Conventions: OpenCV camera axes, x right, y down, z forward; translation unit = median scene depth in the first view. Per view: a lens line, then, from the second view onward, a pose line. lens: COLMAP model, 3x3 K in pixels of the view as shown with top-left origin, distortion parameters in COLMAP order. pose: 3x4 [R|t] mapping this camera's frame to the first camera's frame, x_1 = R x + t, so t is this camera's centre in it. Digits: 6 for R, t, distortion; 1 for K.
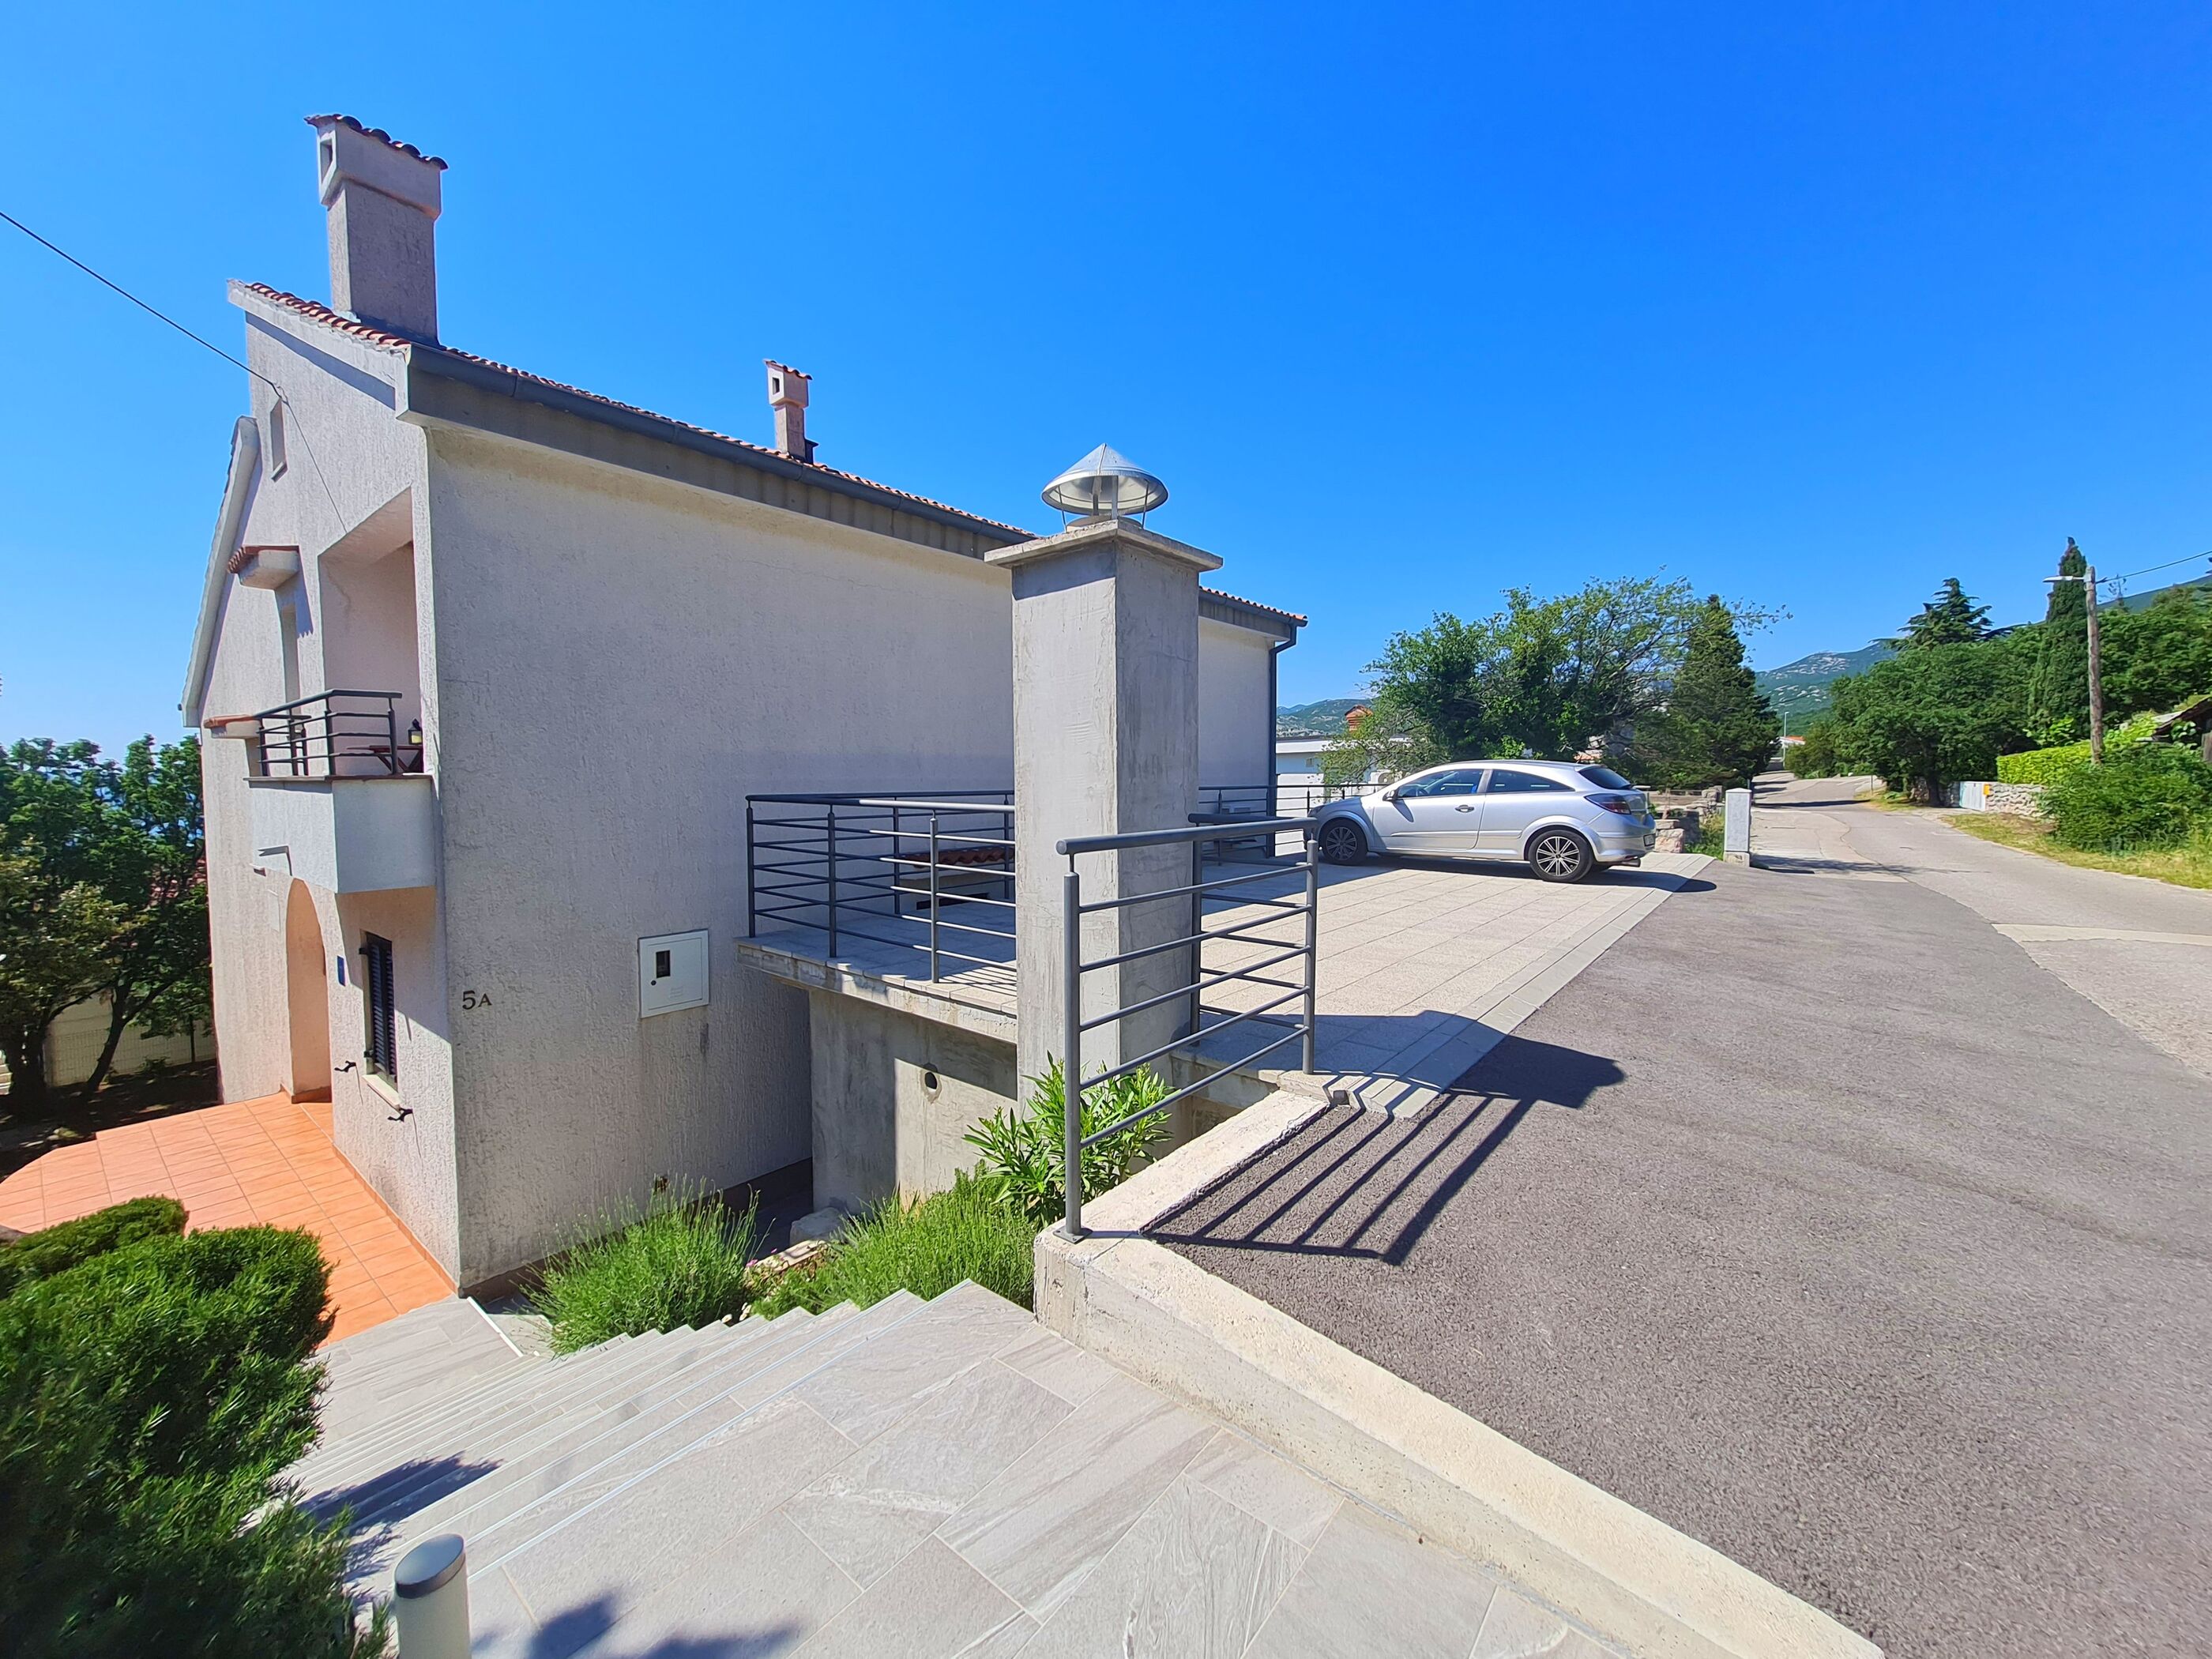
lens RADIAL K [[855.4, 0, 1097.7], [0, 855.4, 819.8], [0, 0, 1]] dist [0.008538, -0.002046]
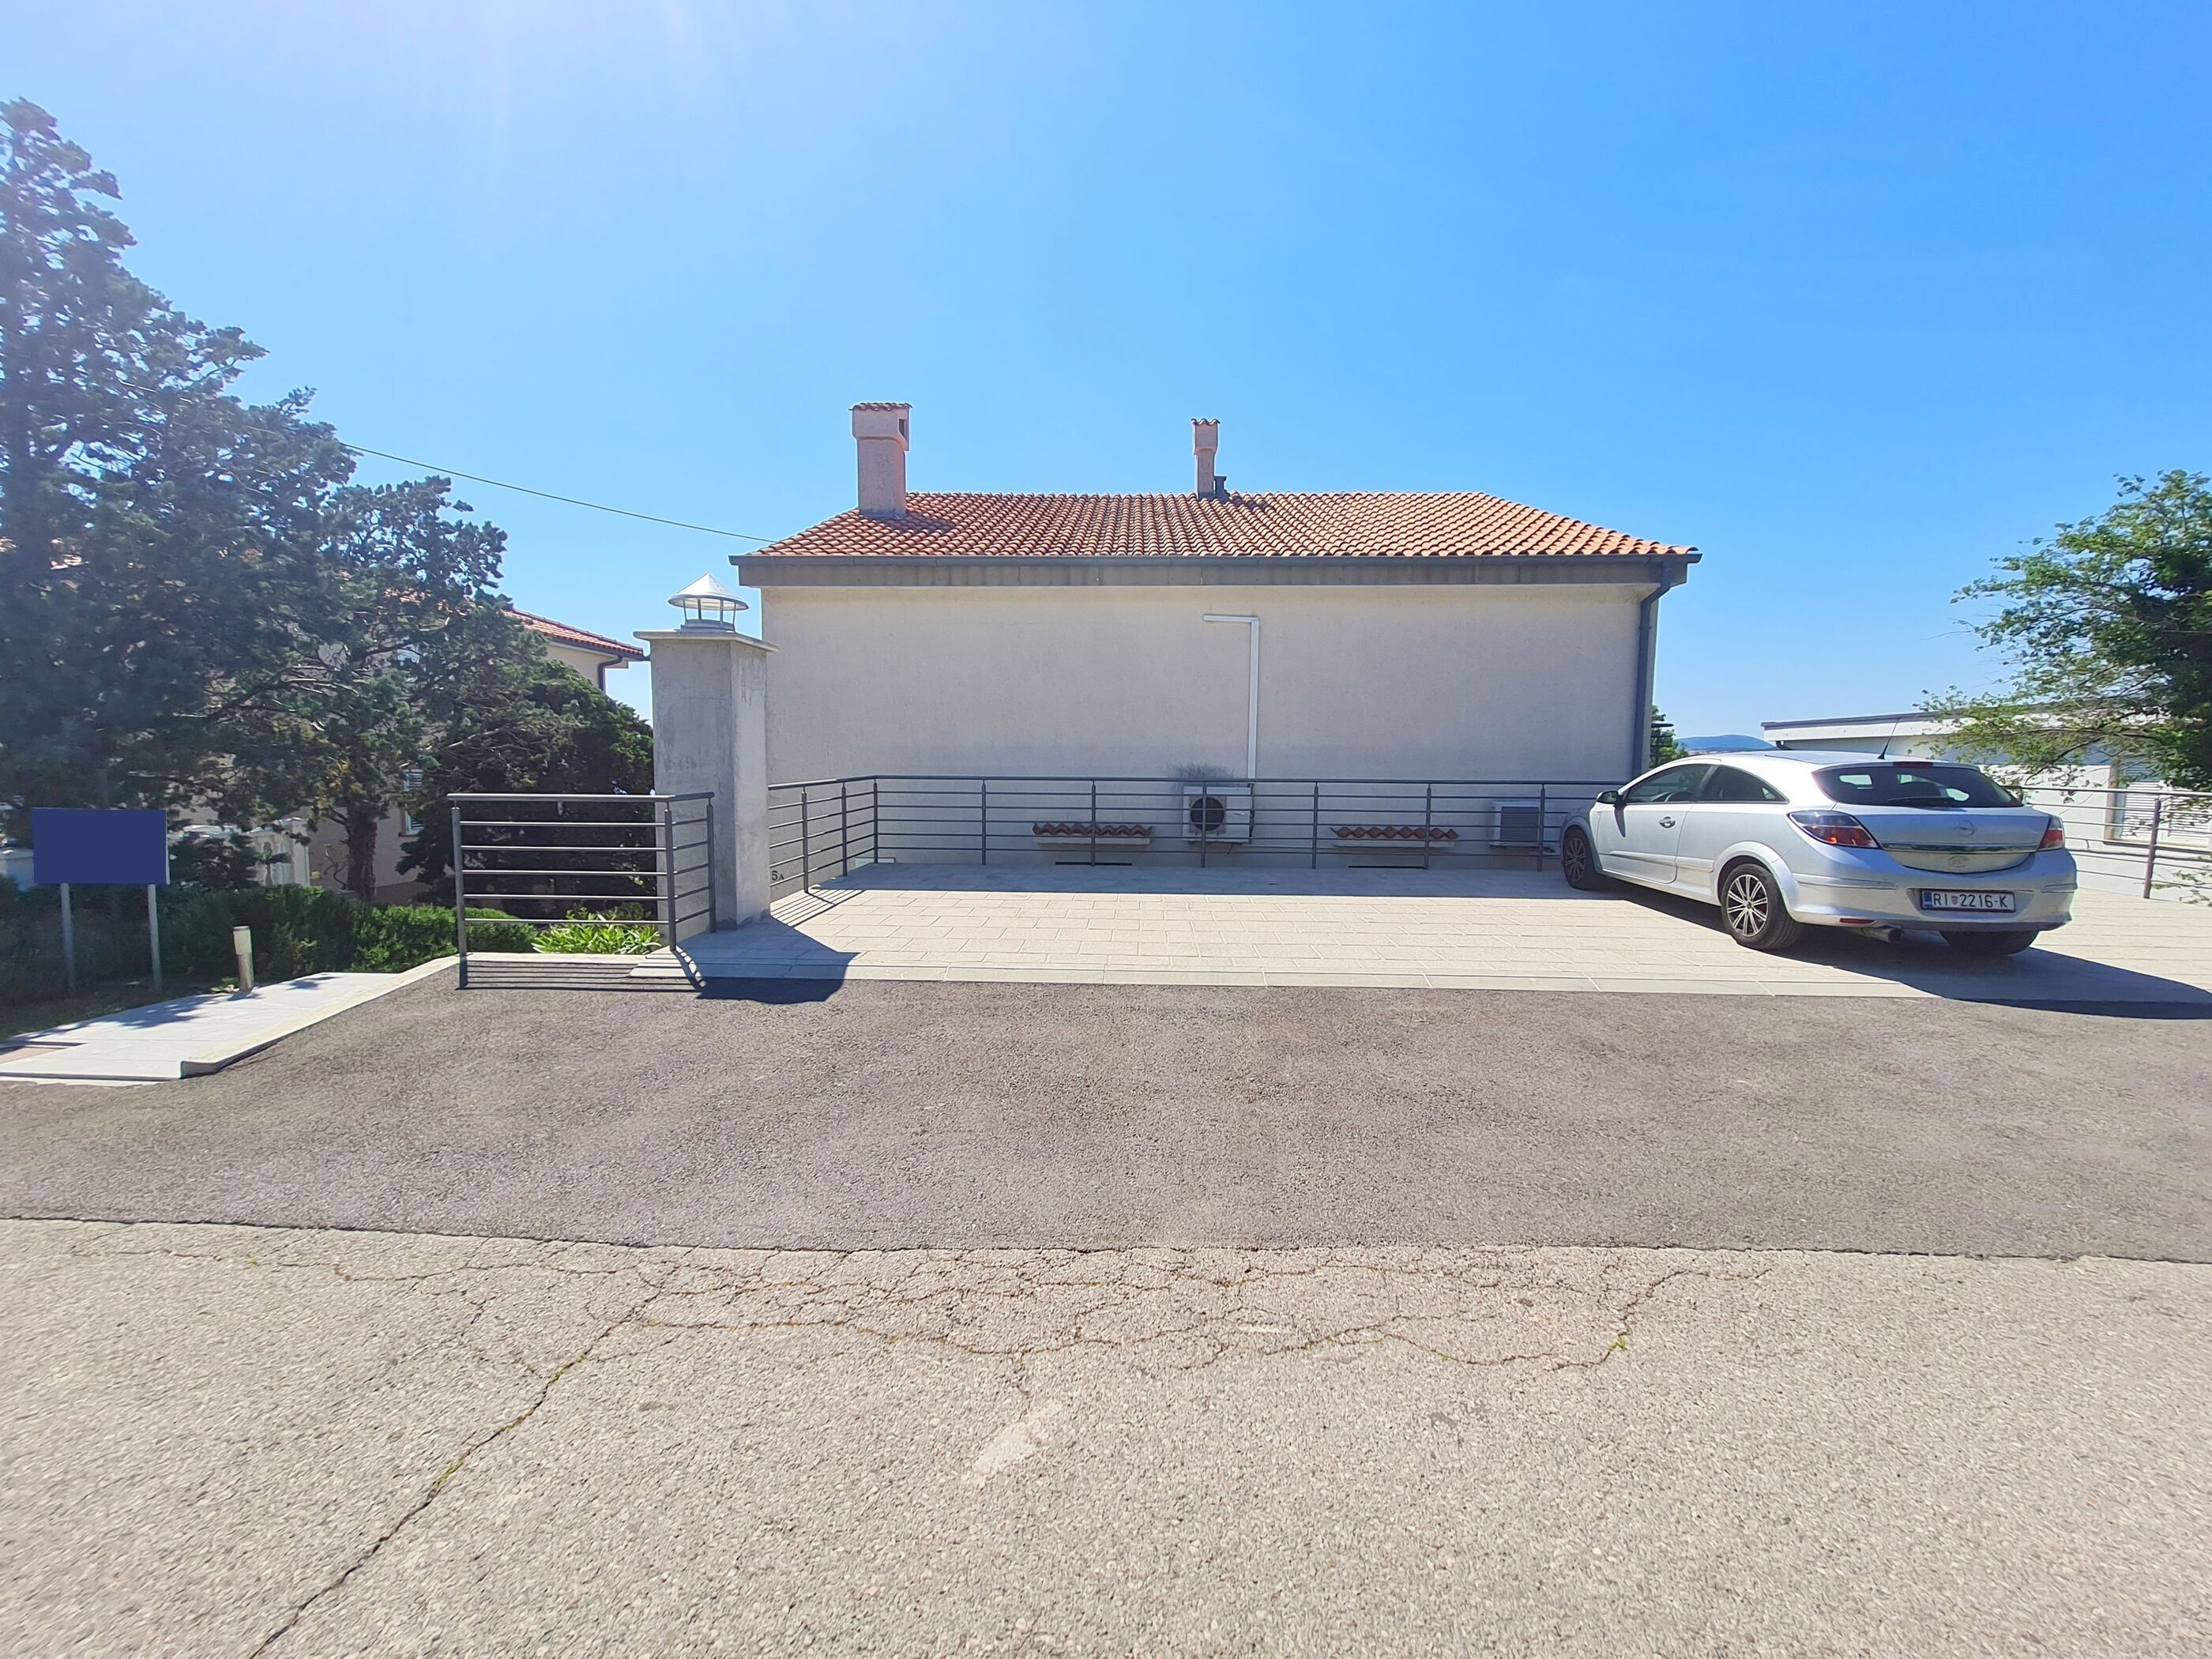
lens RADIAL K [[855.4, 0, 1097.7], [0, 855.4, 819.8], [0, 0, 1]] dist [0.008538, -0.002046]
pose [[0.592274, 0.068721, -0.802801, 0.762281], [-0.047195, 0.997604, 0.050577, -0.030421], [0.804353, 0.007933, 0.594099, 0.235334]]
